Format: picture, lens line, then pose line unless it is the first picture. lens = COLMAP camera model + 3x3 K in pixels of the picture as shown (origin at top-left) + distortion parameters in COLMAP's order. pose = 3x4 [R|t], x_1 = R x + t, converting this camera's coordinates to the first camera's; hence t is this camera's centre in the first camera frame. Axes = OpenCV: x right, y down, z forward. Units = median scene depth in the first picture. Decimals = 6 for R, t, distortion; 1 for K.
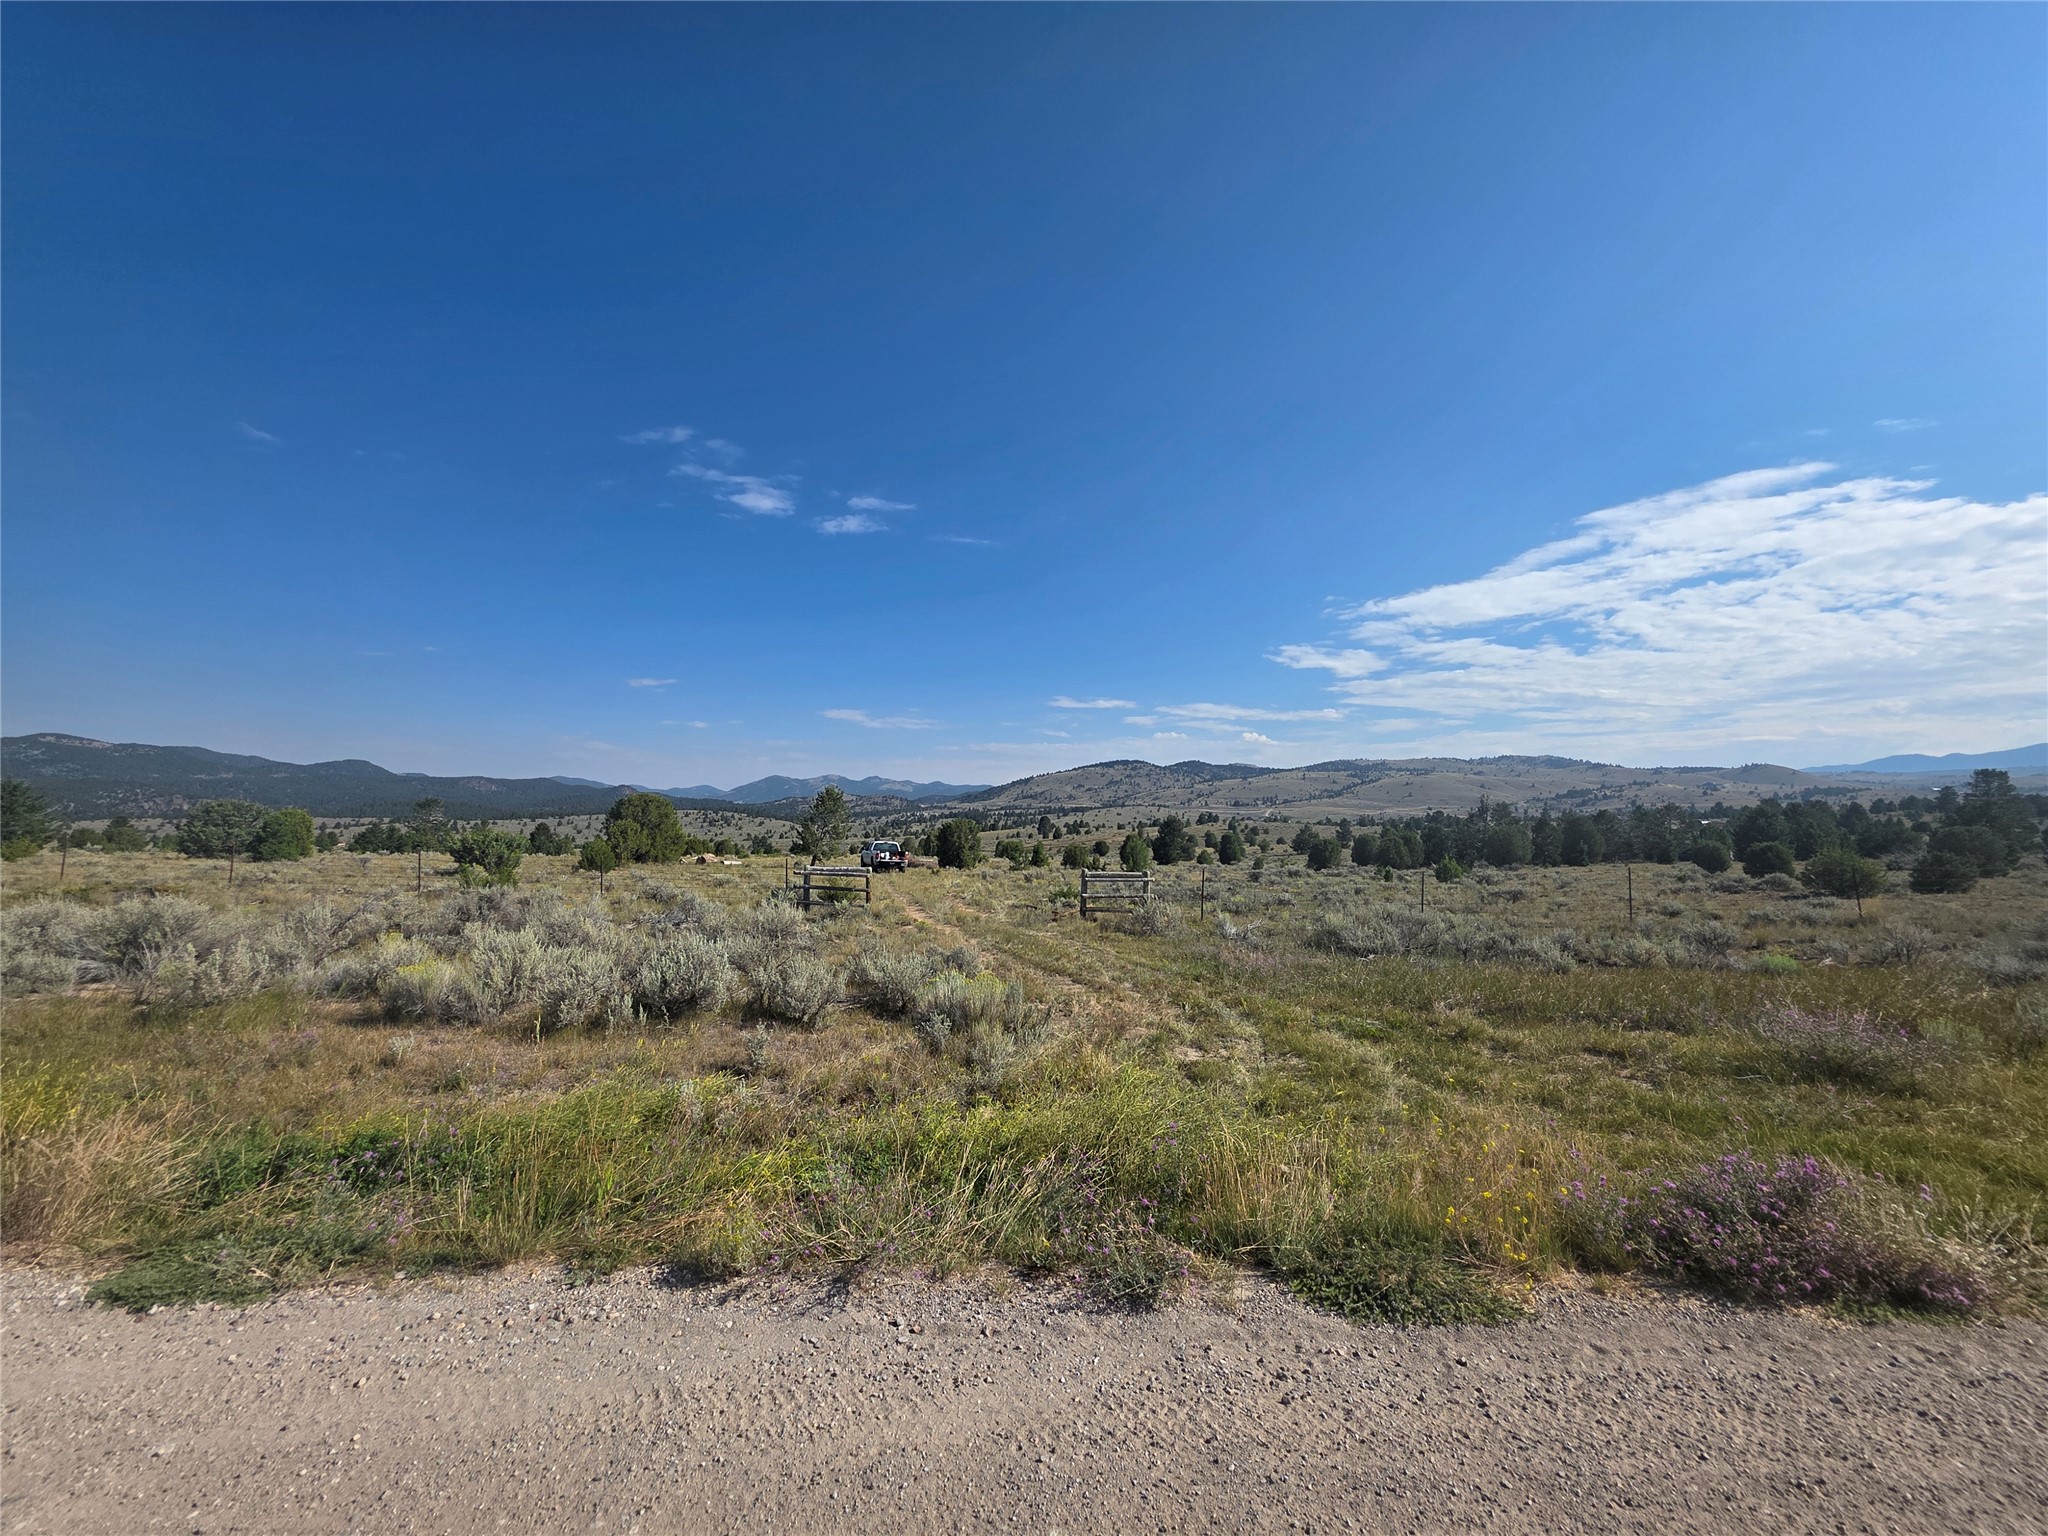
lens RADIAL K [[820.1, 0, 1026.6], [0, 820.1, 776.0], [0, 0, 1]] dist [0.006242, -0.000801]
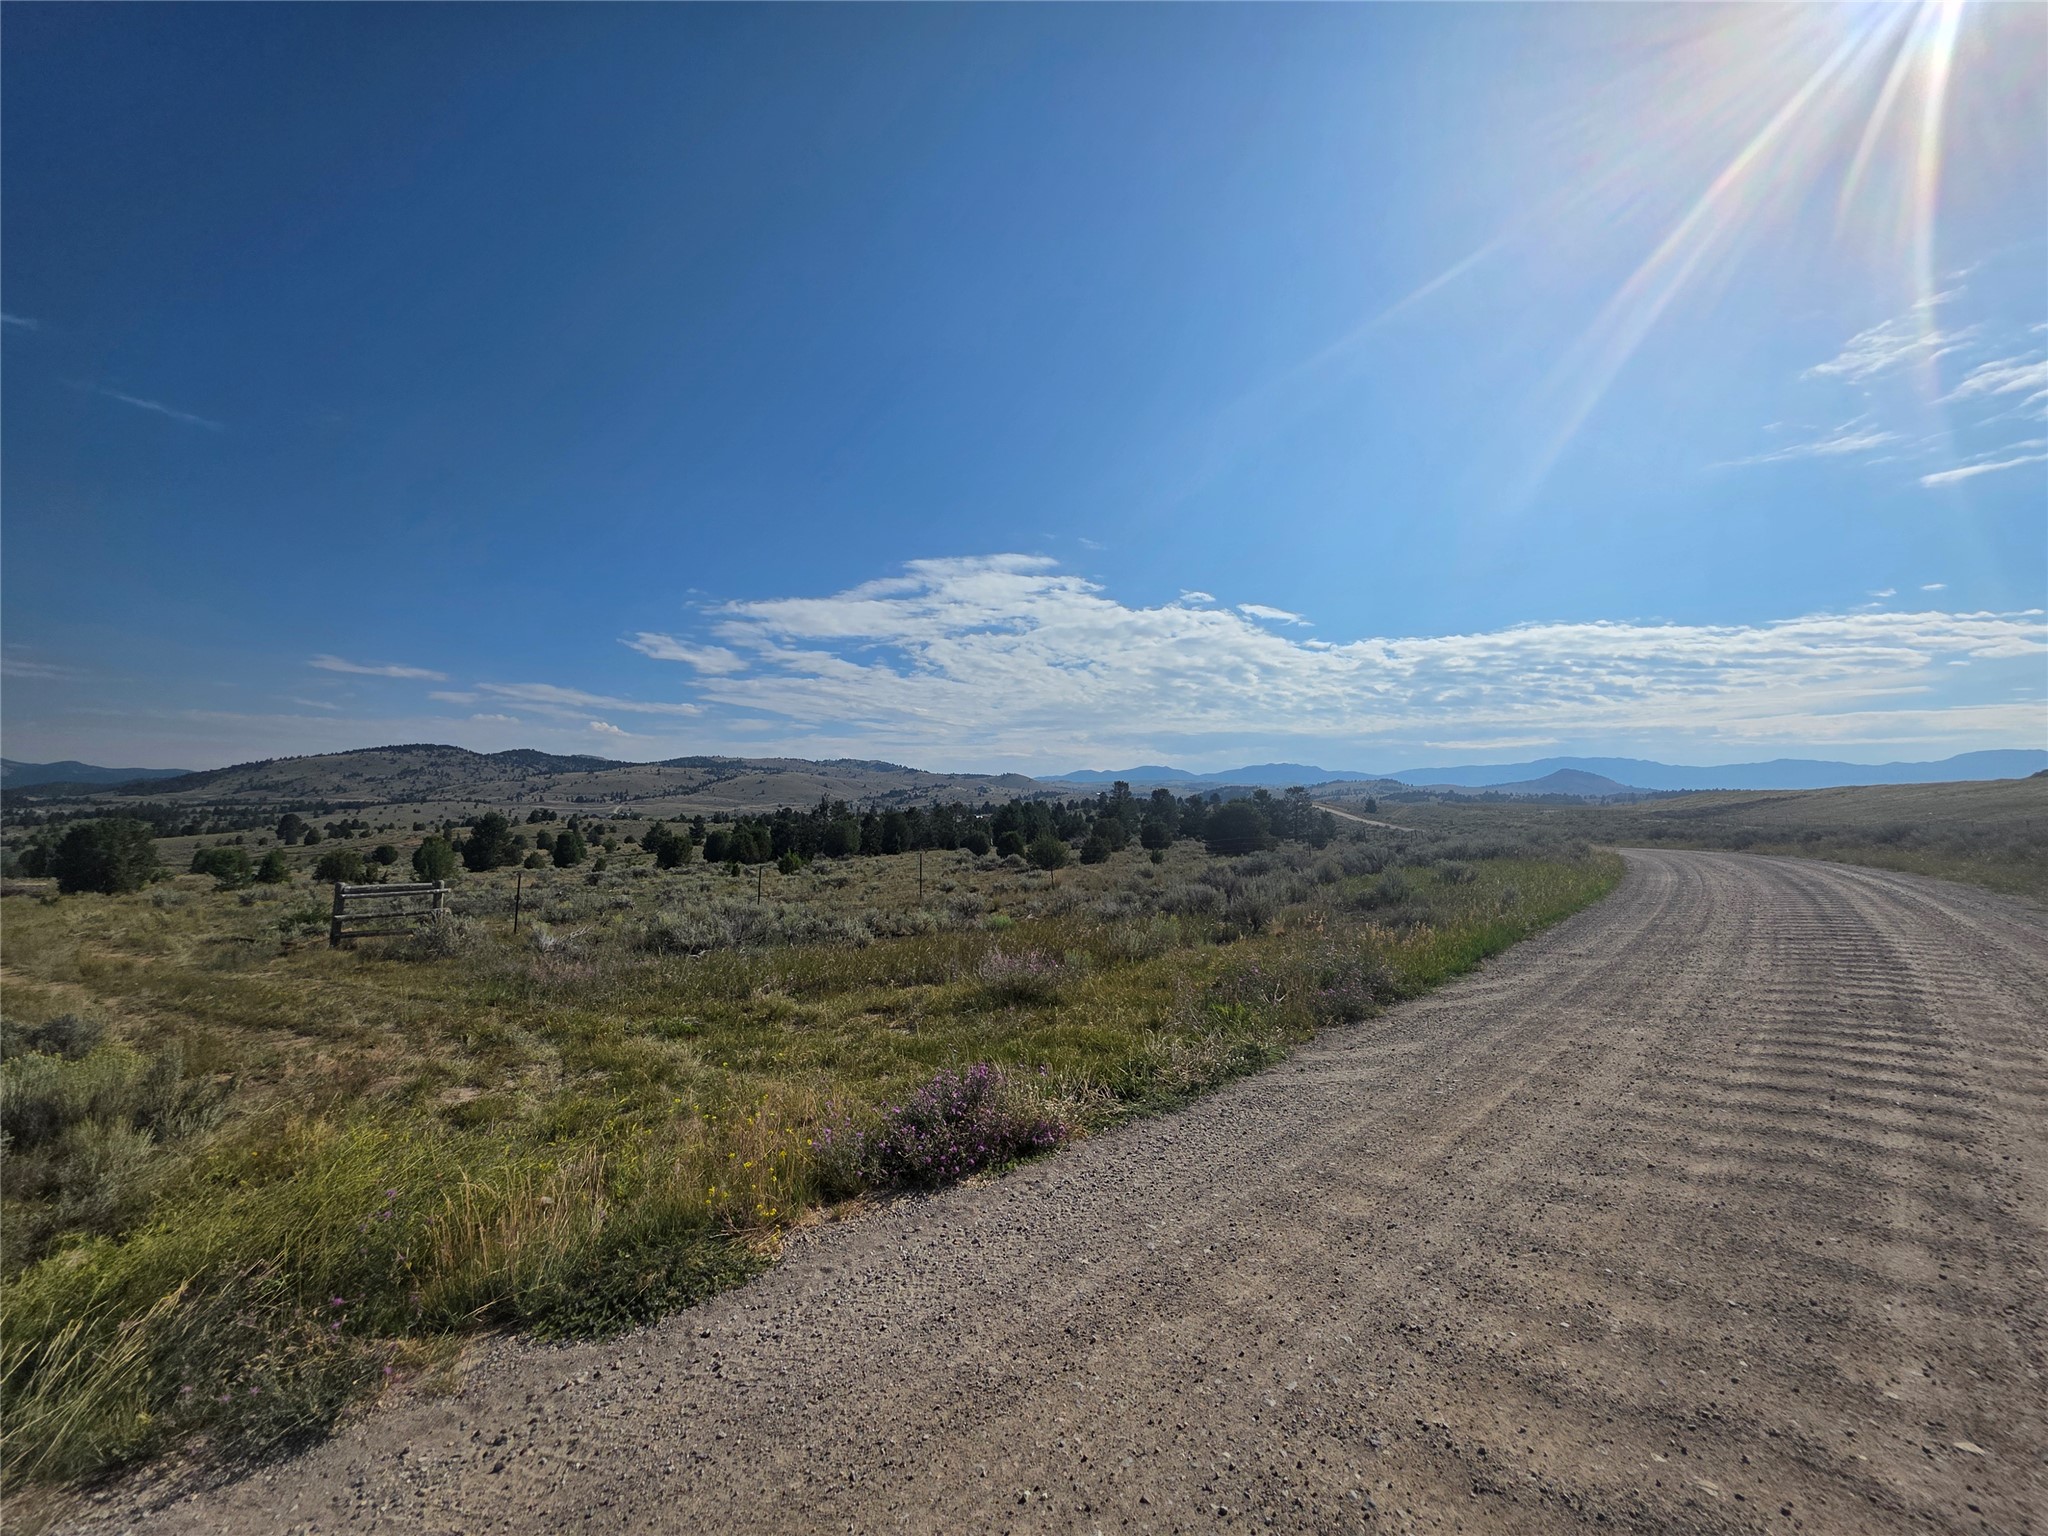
lens RADIAL K [[820.1, 0, 1033.8], [0, 820.1, 782.0], [0, 0, 1]] dist [0.006242, -0.000801]
pose [[0.728715, 0.022991, 0.684431, 0.038487], [-0.030699, 0.999528, -0.000890, -0.000860], [-0.684129, -0.020363, 0.729077, -0.013127]]
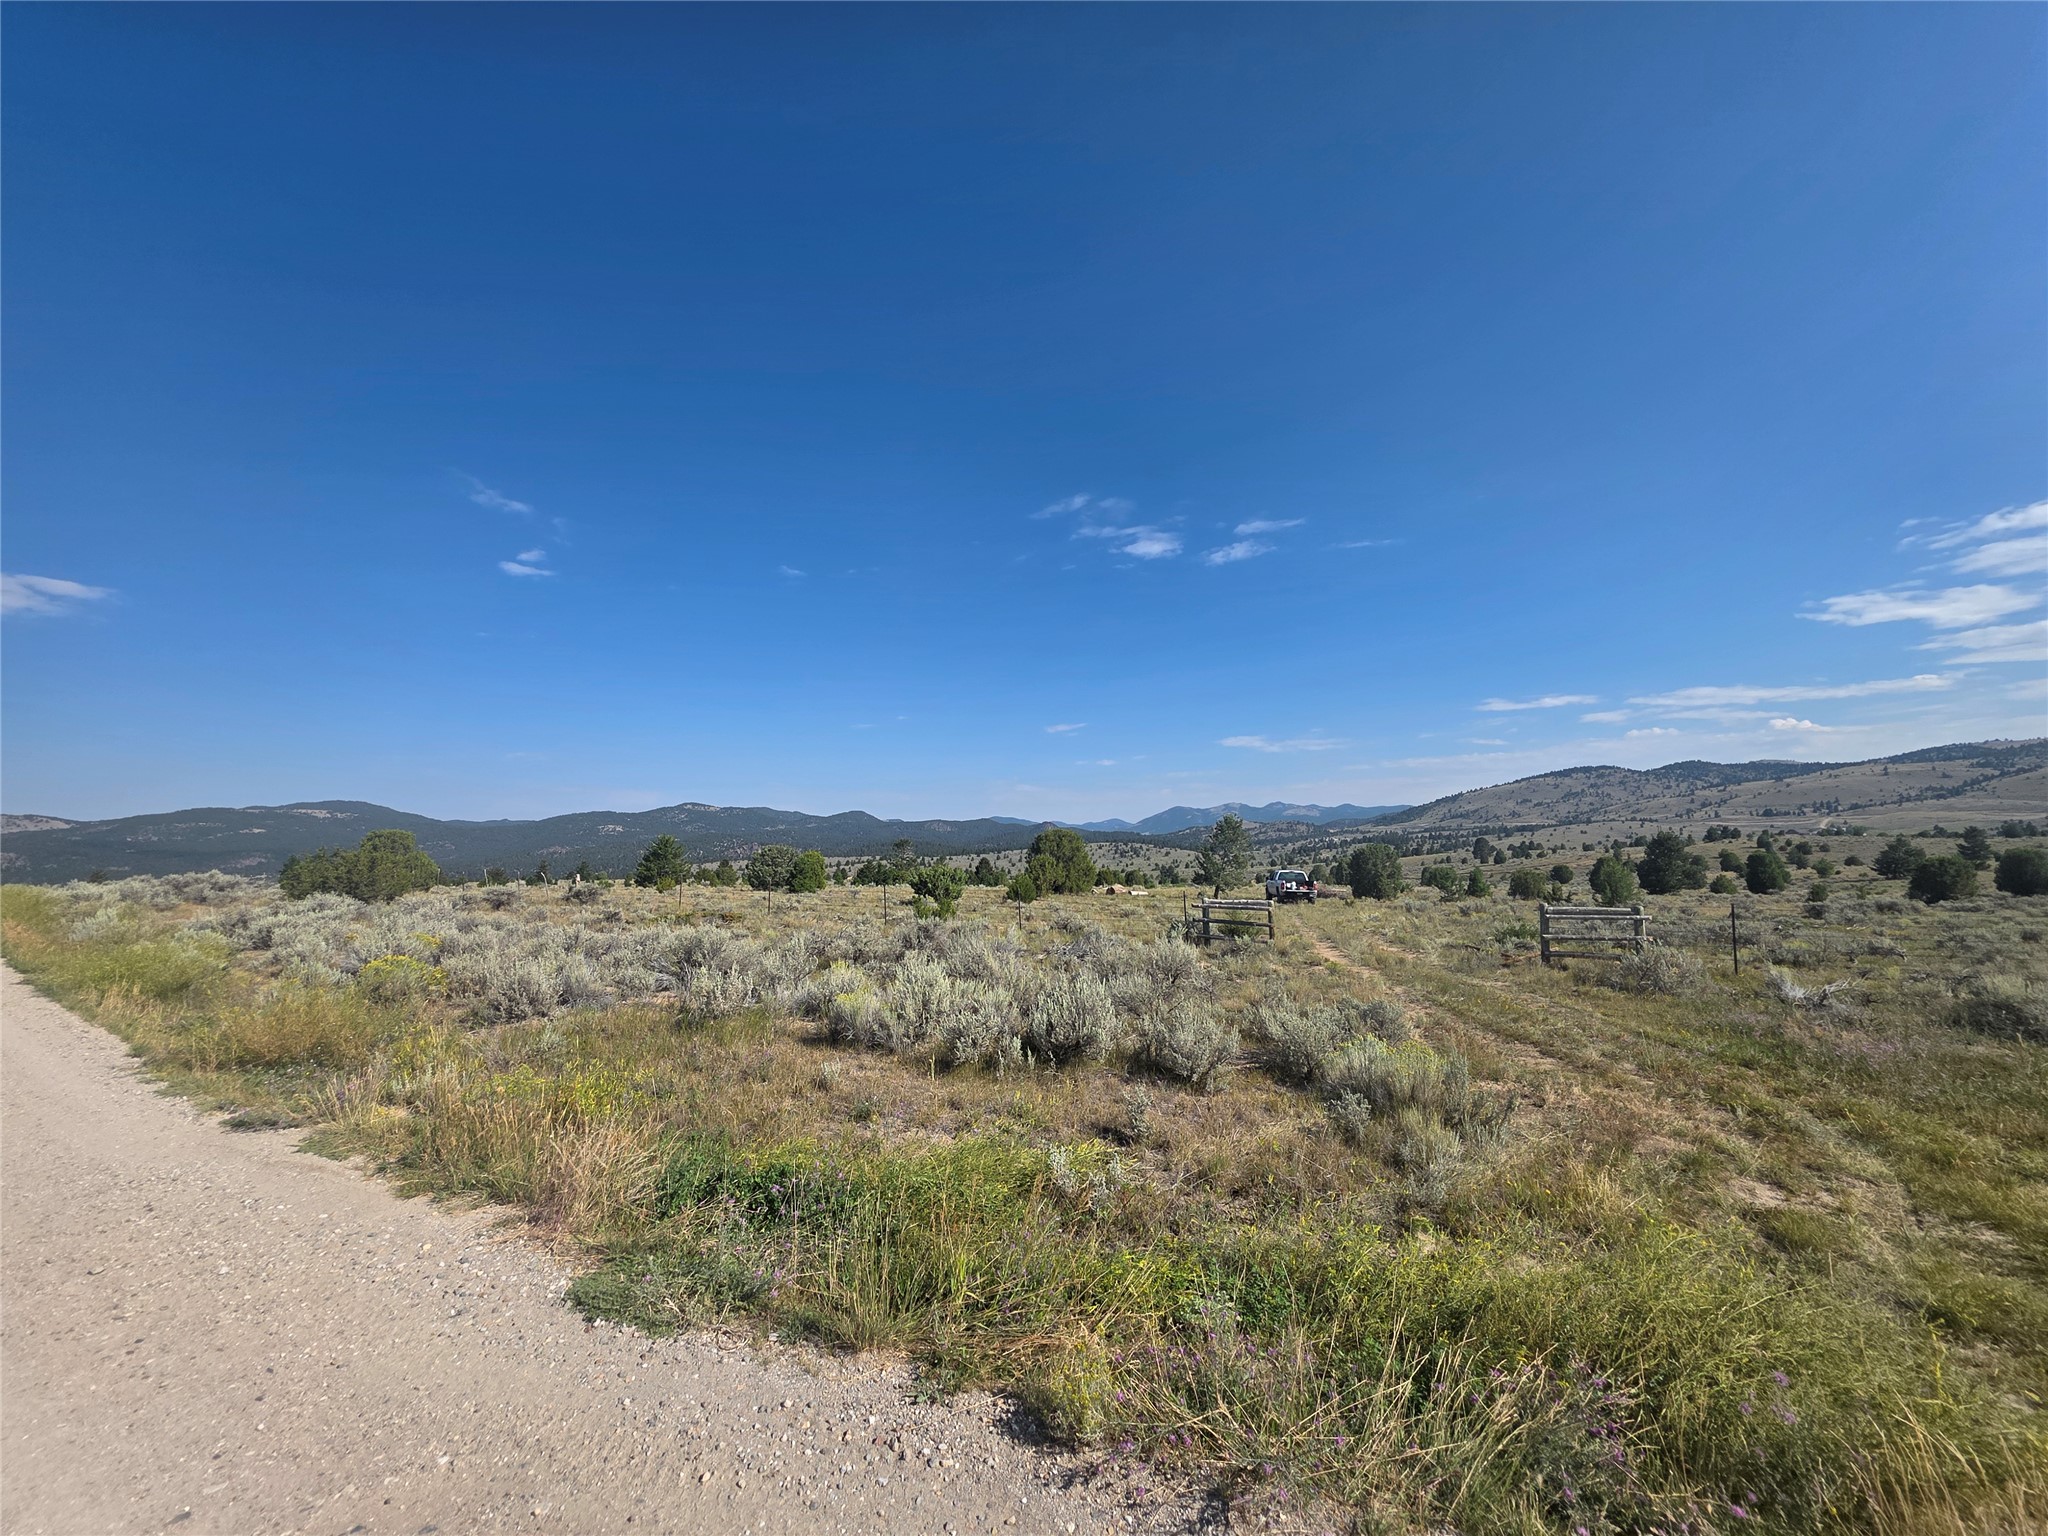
lens RADIAL K [[820.1, 0, 1027.8], [0, 820.1, 781.8], [0, 0, 1]] dist [0.006242, -0.000801]
pose [[0.886035, -0.064274, -0.459142, 0.000198], [0.051609, 0.997862, -0.040094, 0.000544], [0.460737, 0.011829, 0.887458, 0.120554]]
